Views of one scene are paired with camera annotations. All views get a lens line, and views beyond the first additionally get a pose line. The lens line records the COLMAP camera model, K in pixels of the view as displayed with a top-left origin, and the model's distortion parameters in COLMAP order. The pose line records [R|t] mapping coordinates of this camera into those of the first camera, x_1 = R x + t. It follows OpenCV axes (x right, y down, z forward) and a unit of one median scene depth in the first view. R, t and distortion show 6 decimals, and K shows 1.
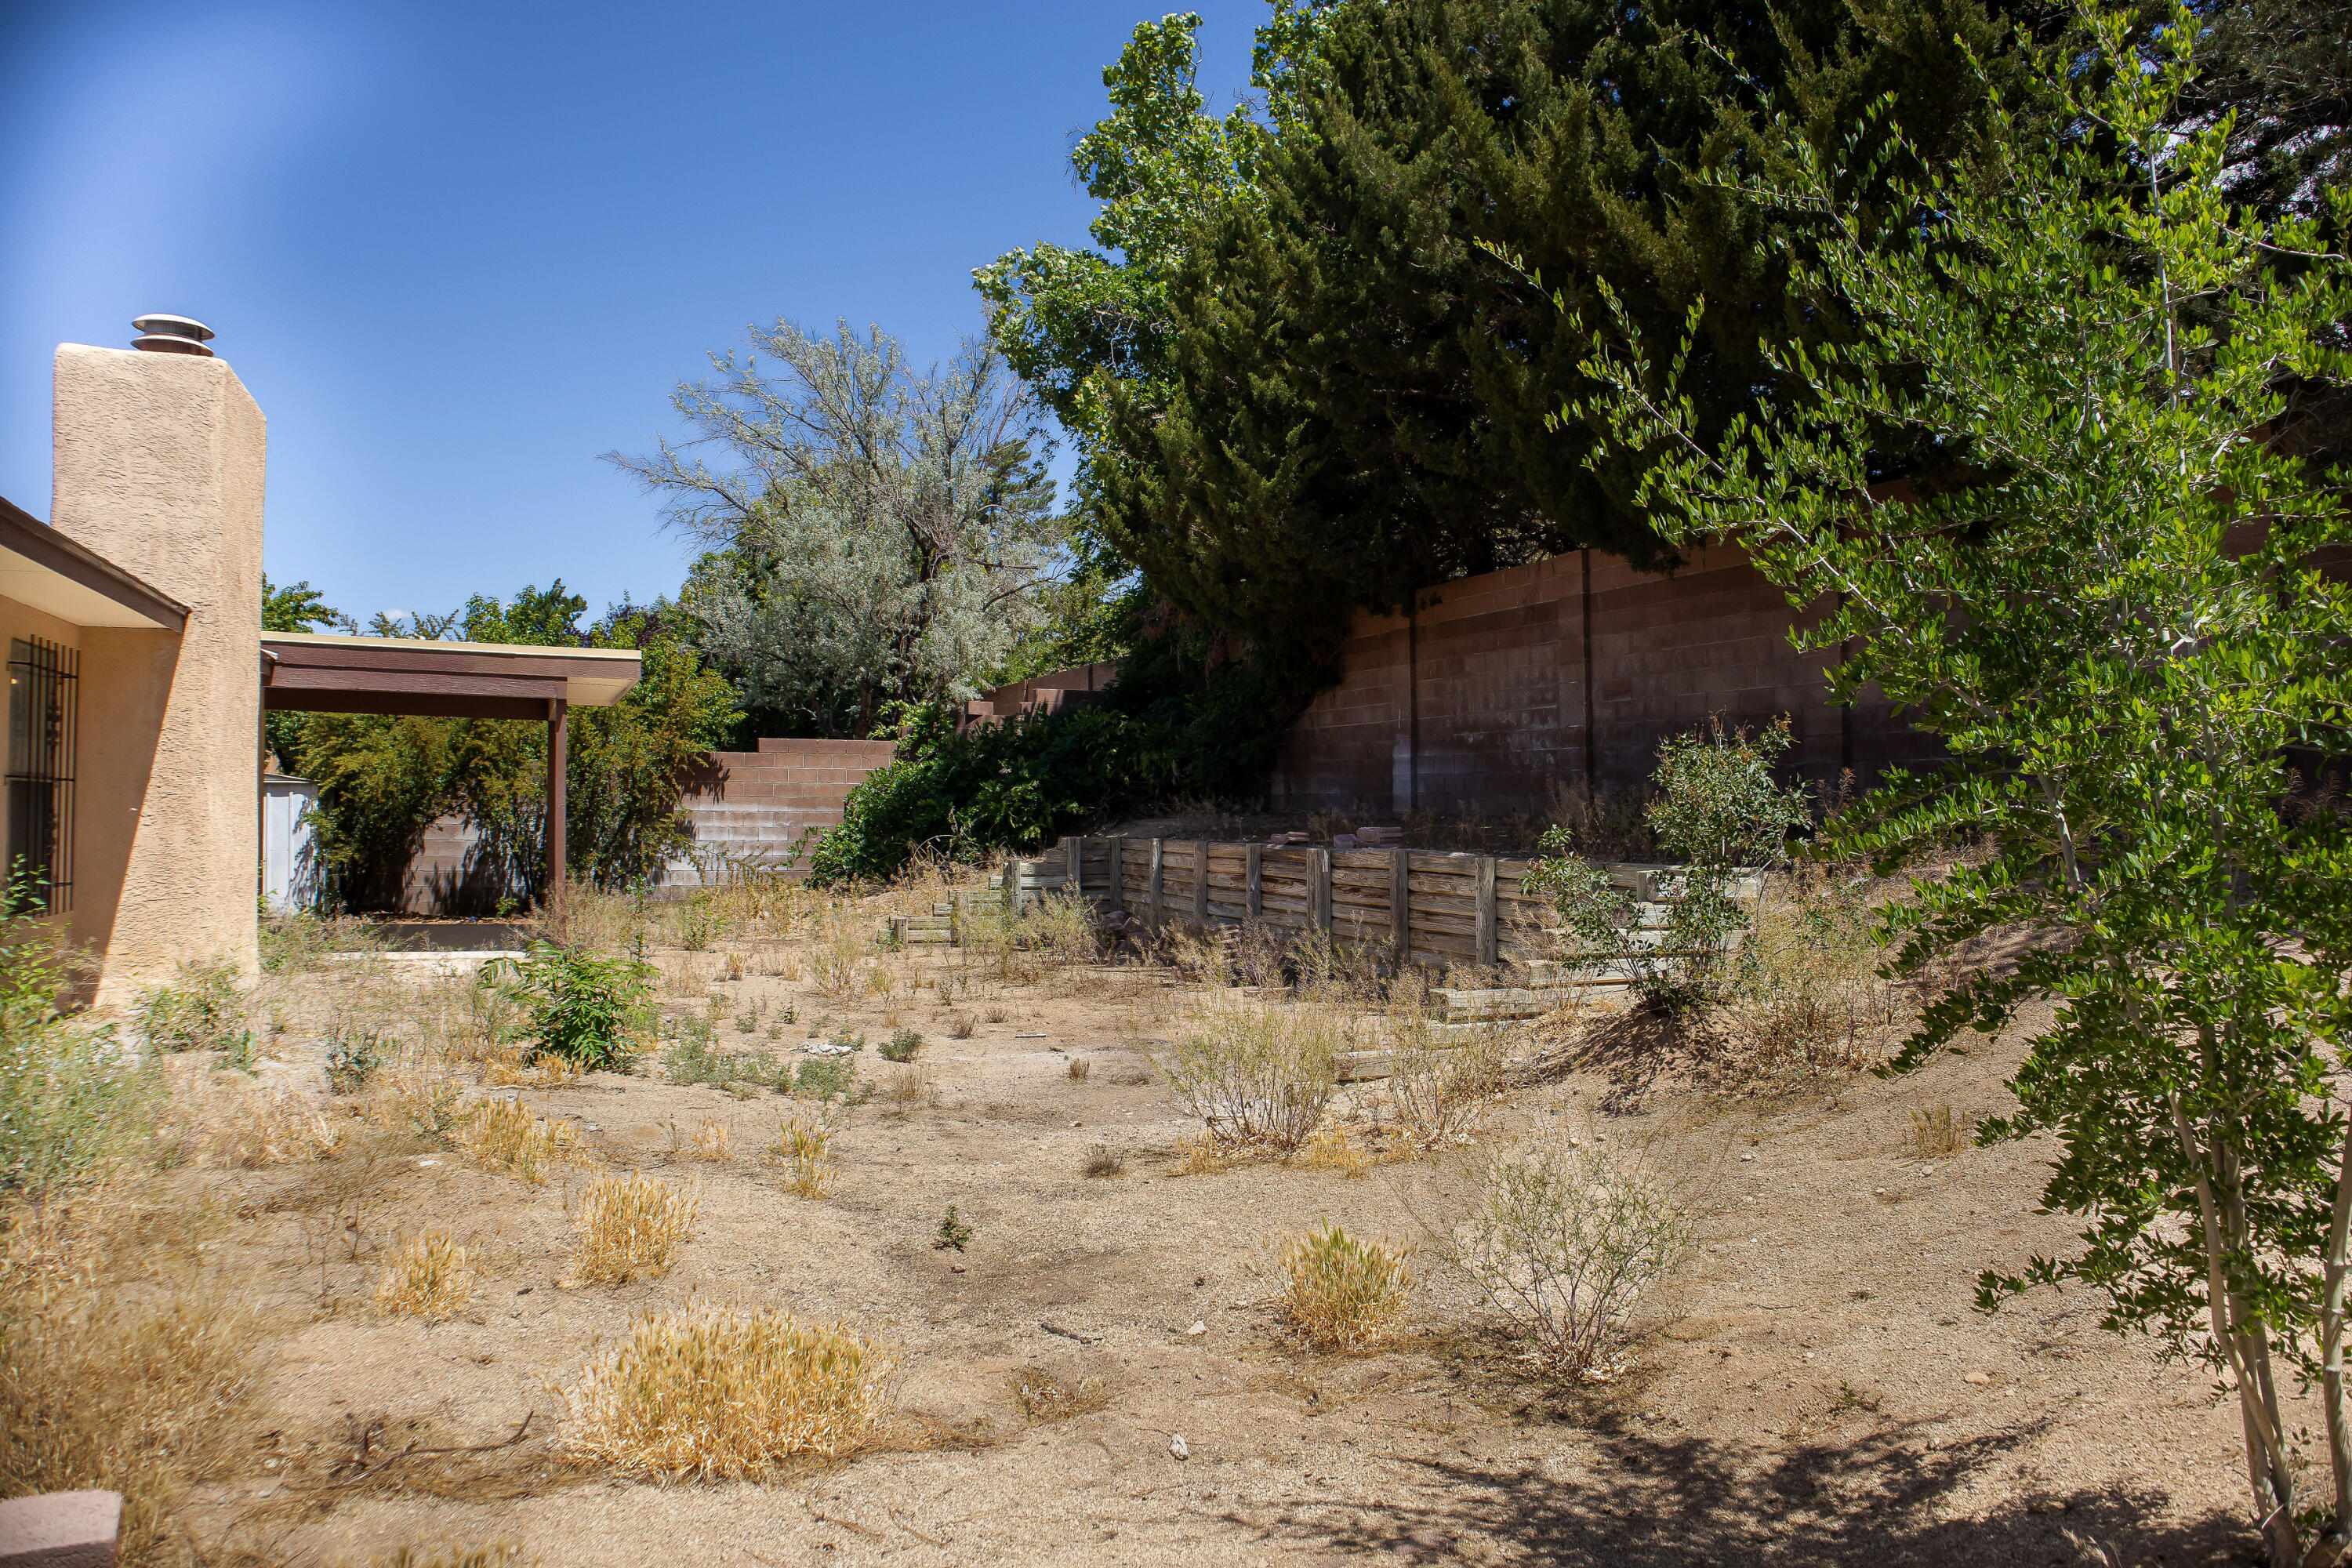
lens RADIAL K [[1628.4, 0, 1176.0], [0, 1628.4, 784.0], [0, 0, 1]] dist [-0.123898, 0.082092]
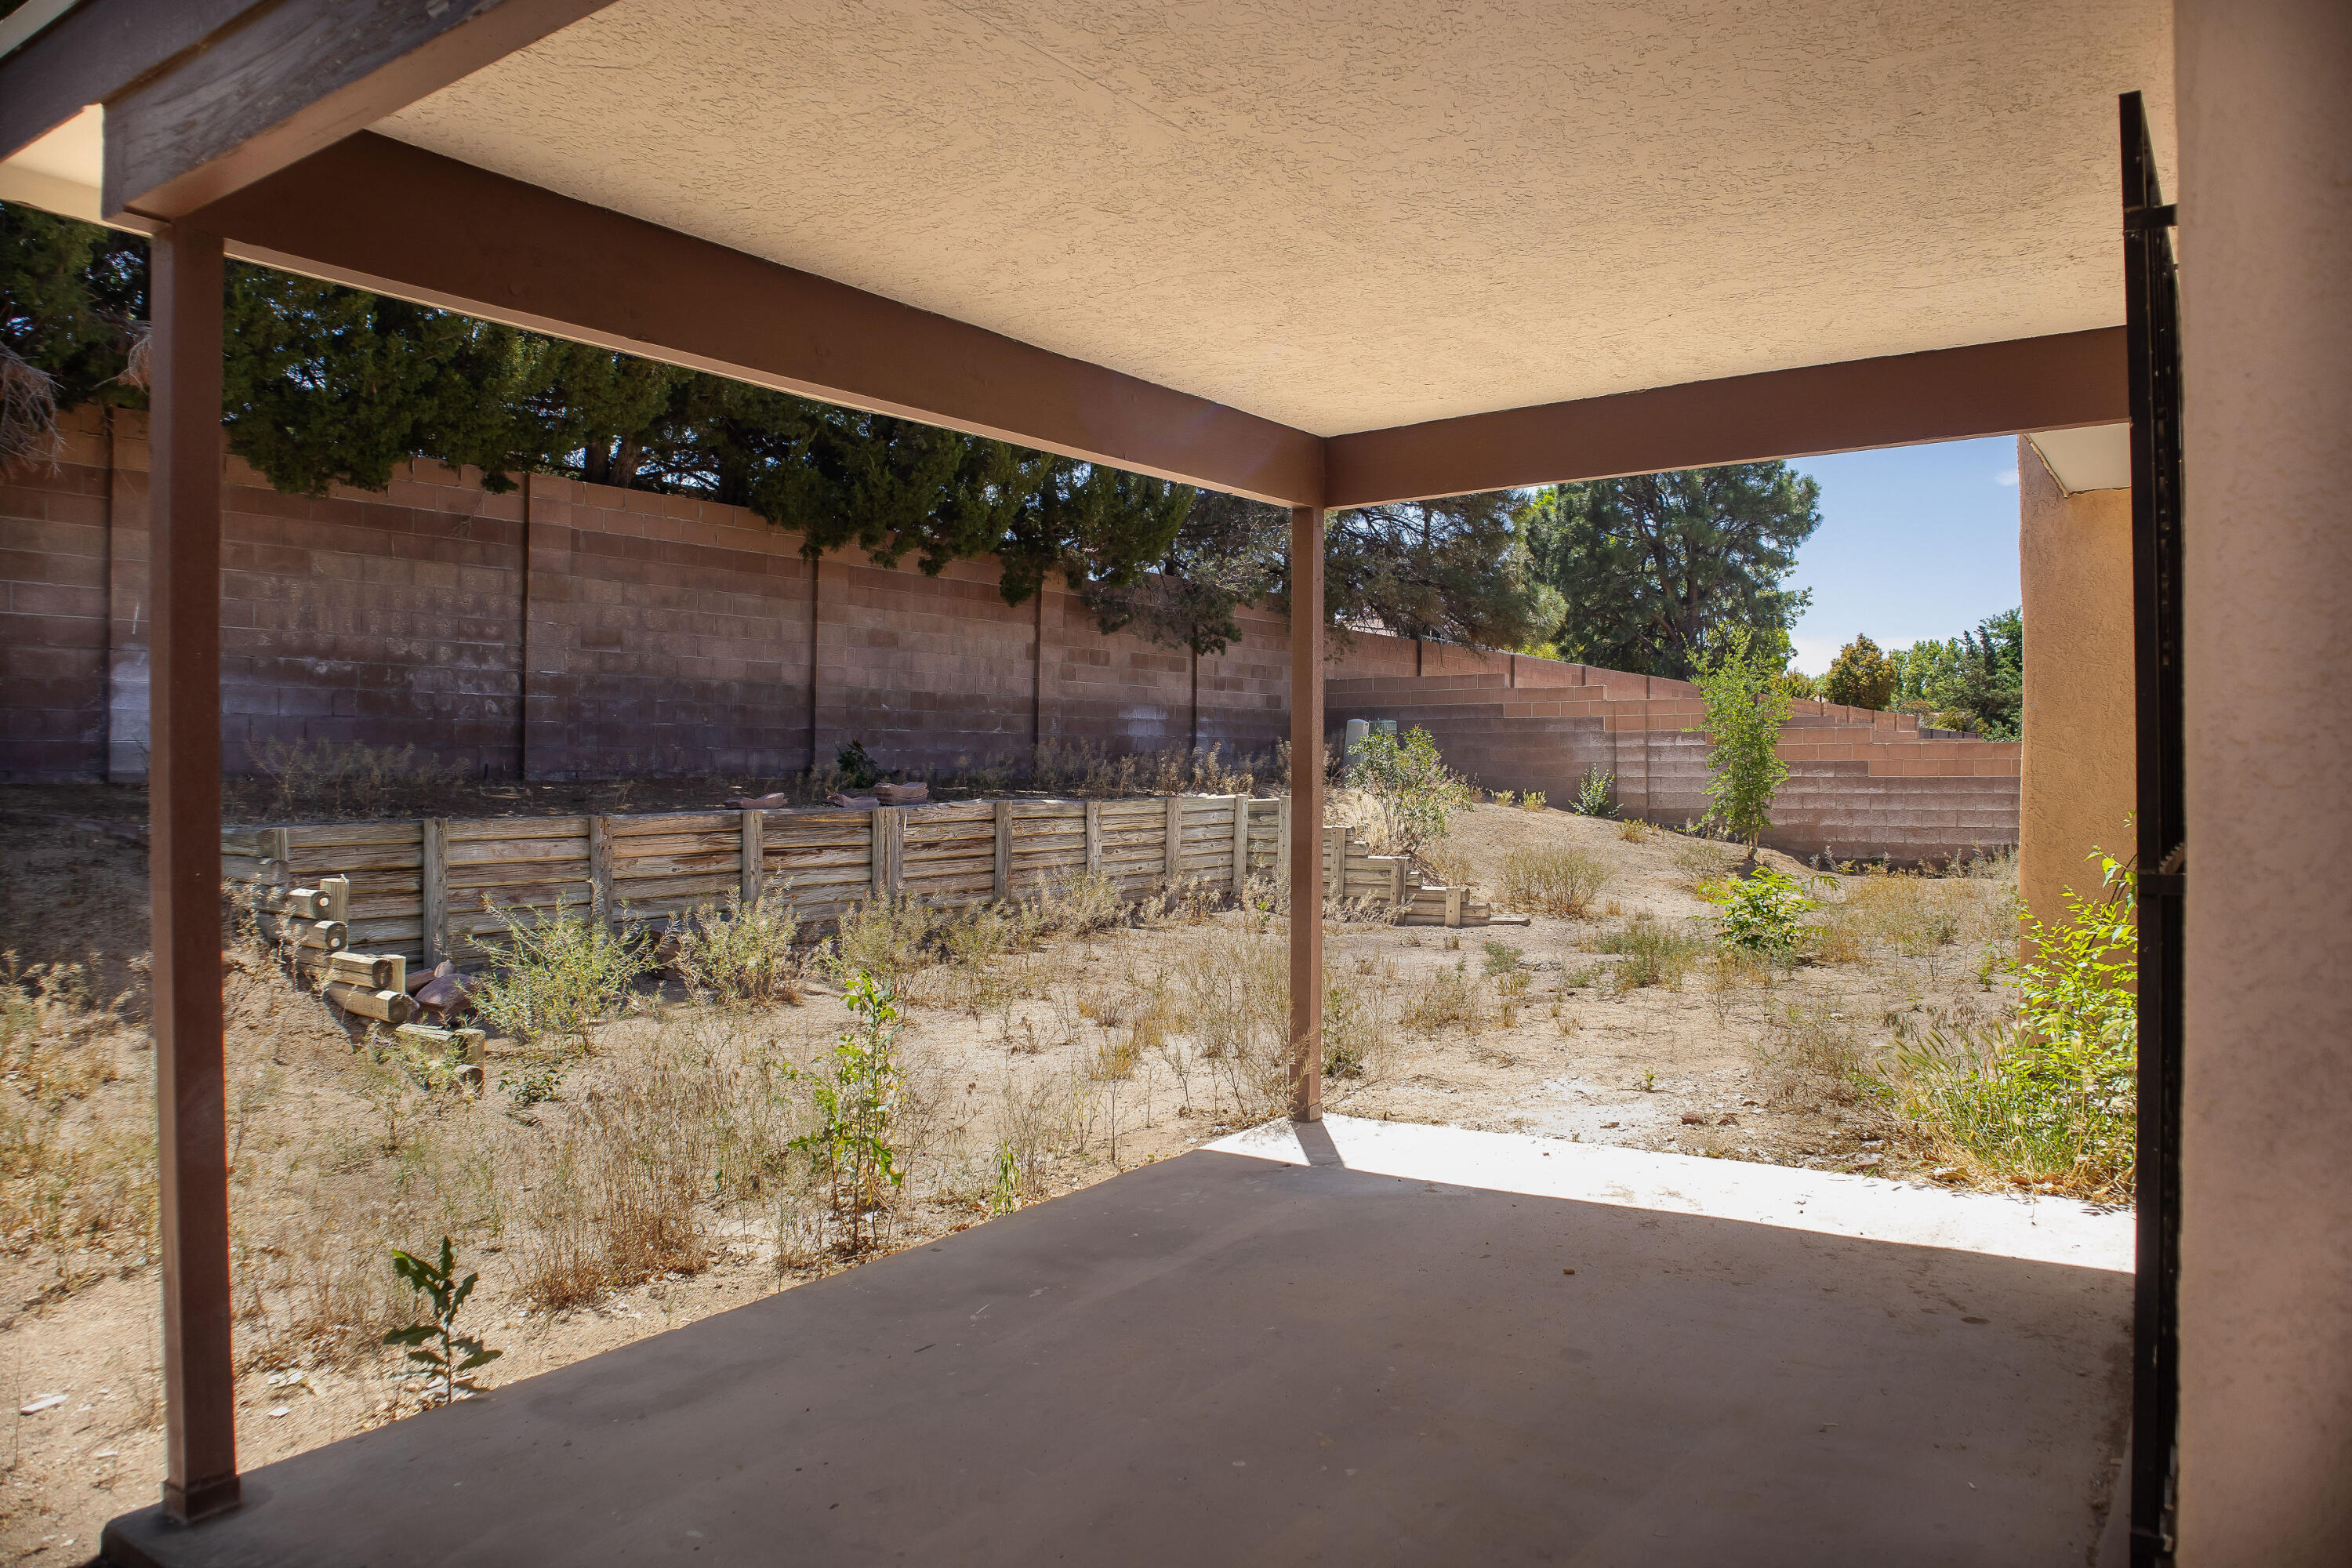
lens RADIAL K [[1628.4, 0, 1176.0], [0, 1628.4, 784.0], [0, 0, 1]] dist [-0.123898, 0.082092]
pose [[-0.541297, -0.008885, 0.840785, -0.724450], [-0.008438, 0.999951, 0.005134, 0.019345], [-0.840789, -0.004315, -0.541345, 1.275702]]
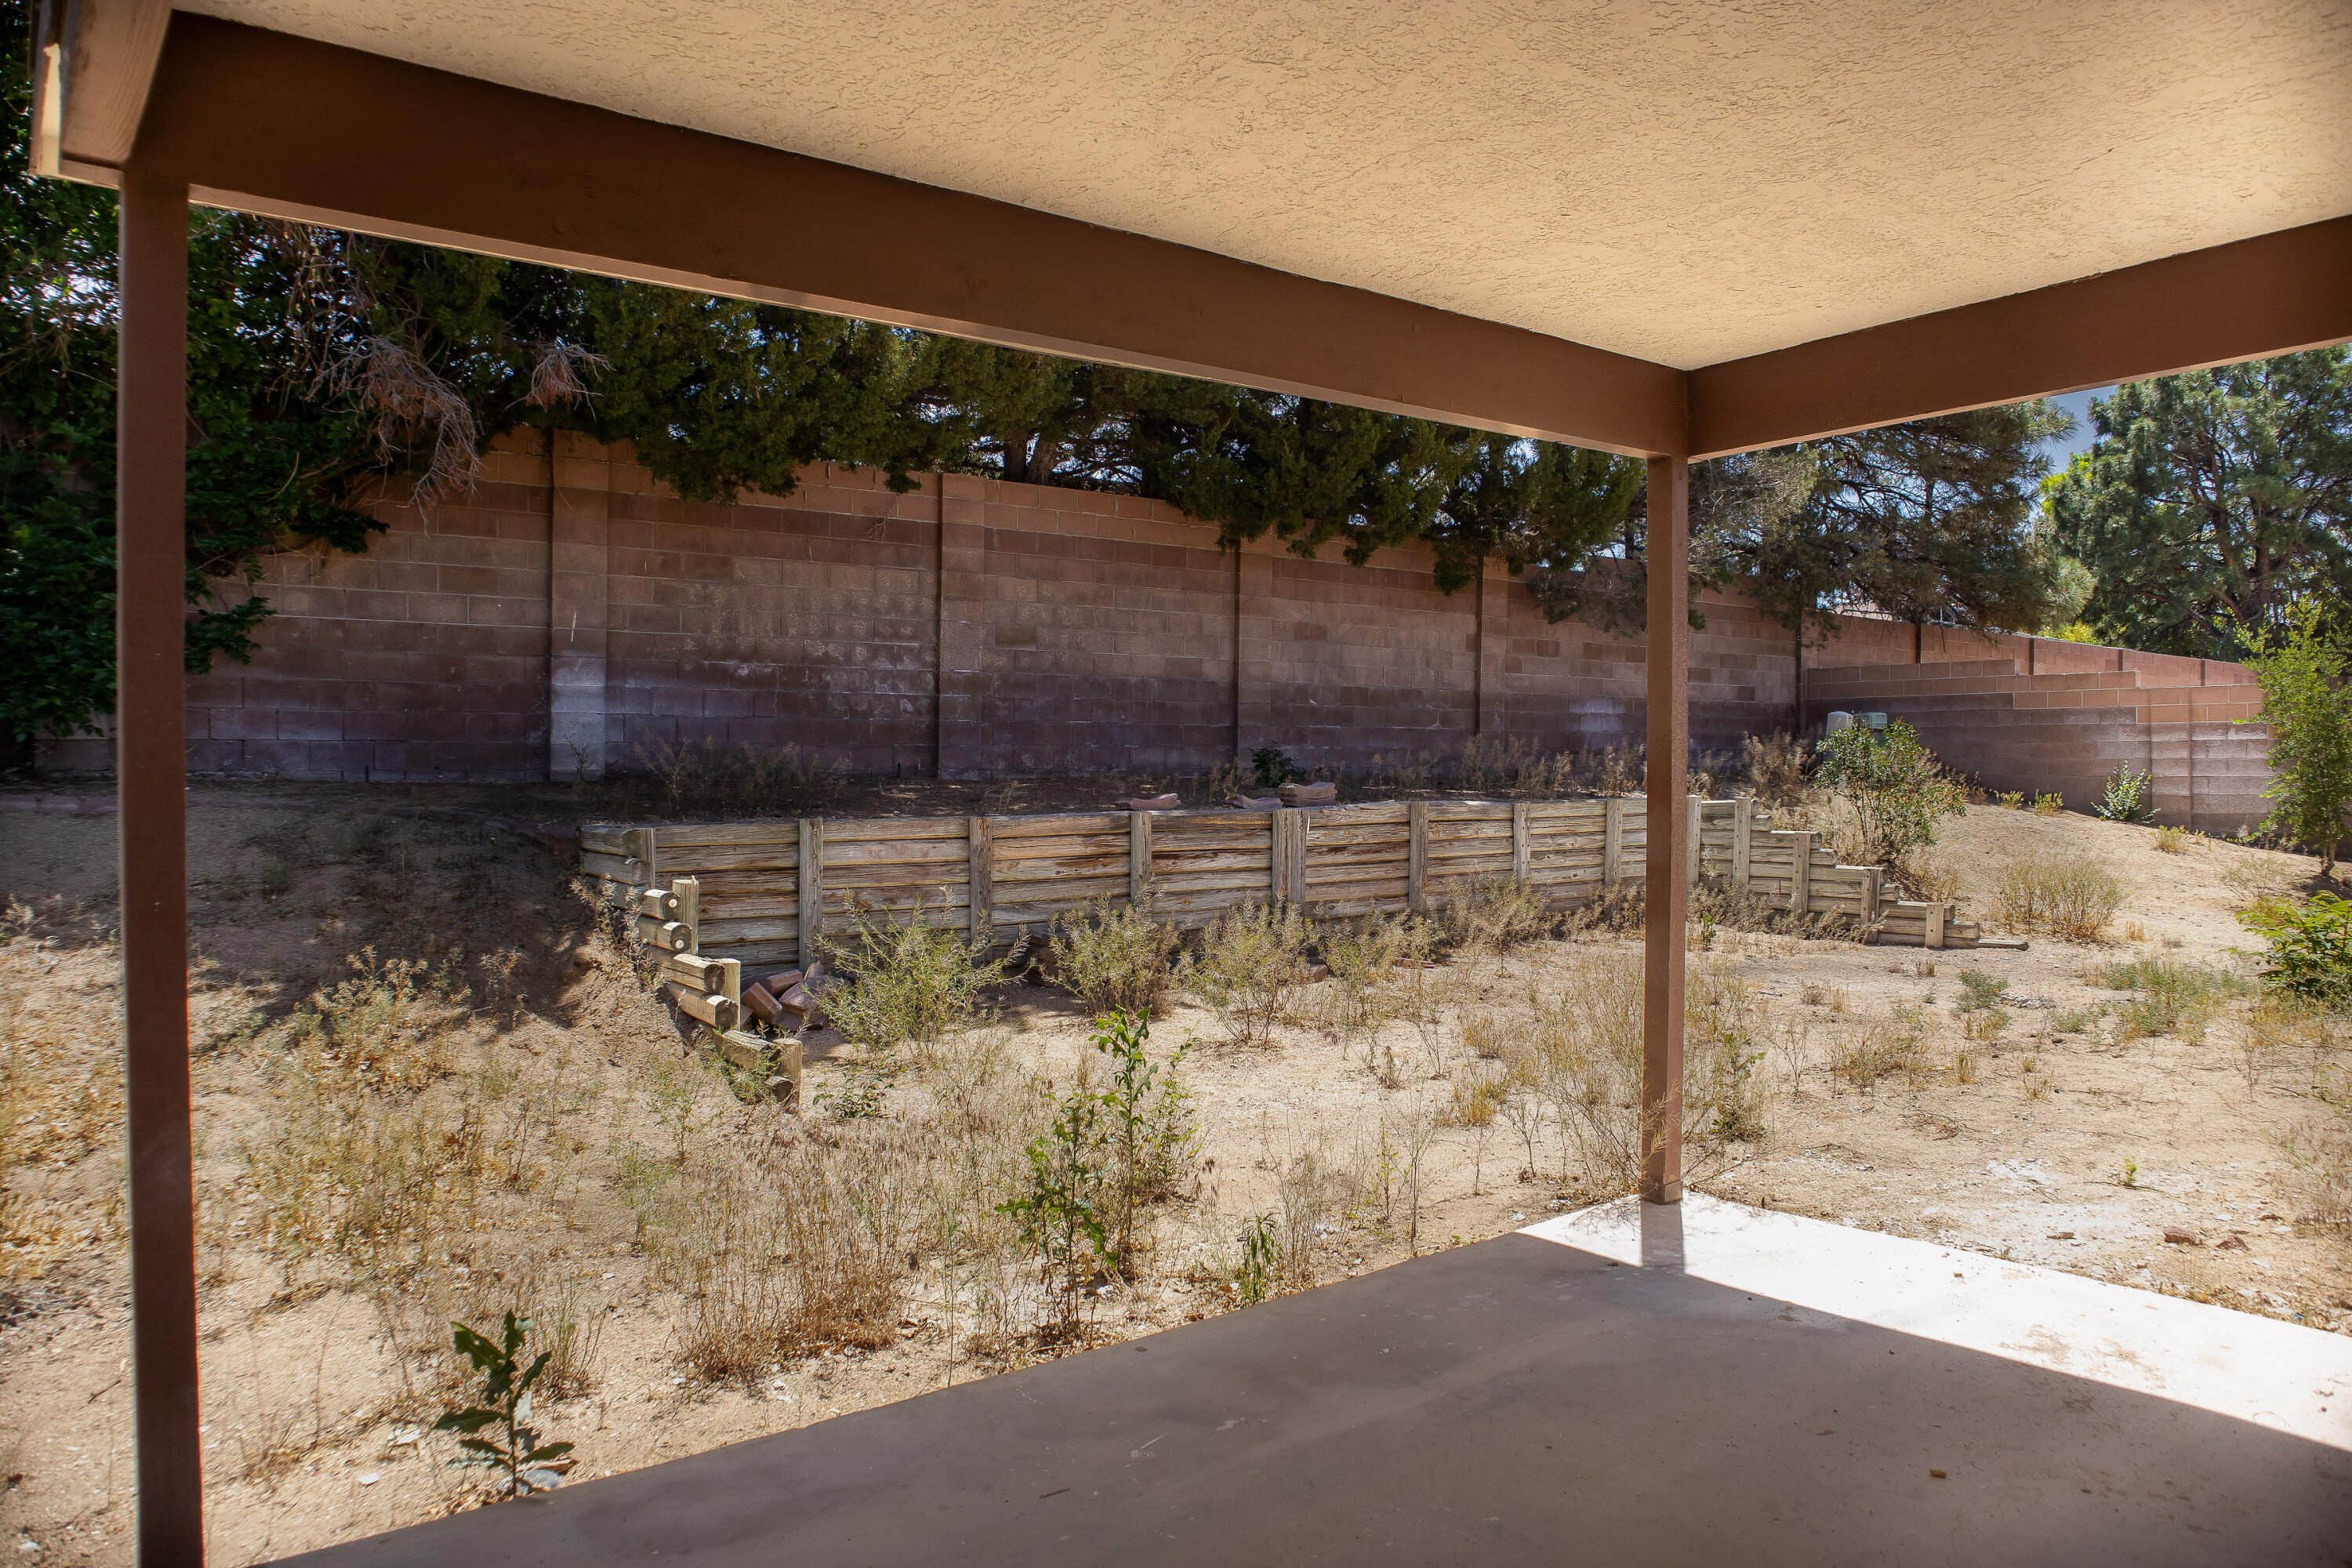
lens RADIAL K [[1628.4, 0, 1176.0], [0, 1628.4, 784.0], [0, 0, 1]] dist [-0.123898, 0.082092]
pose [[-0.267028, -0.013031, 0.963601, -0.691572], [-0.009104, 0.999898, 0.010999, 0.016452], [-0.963646, -0.005836, -0.267119, 1.212105]]
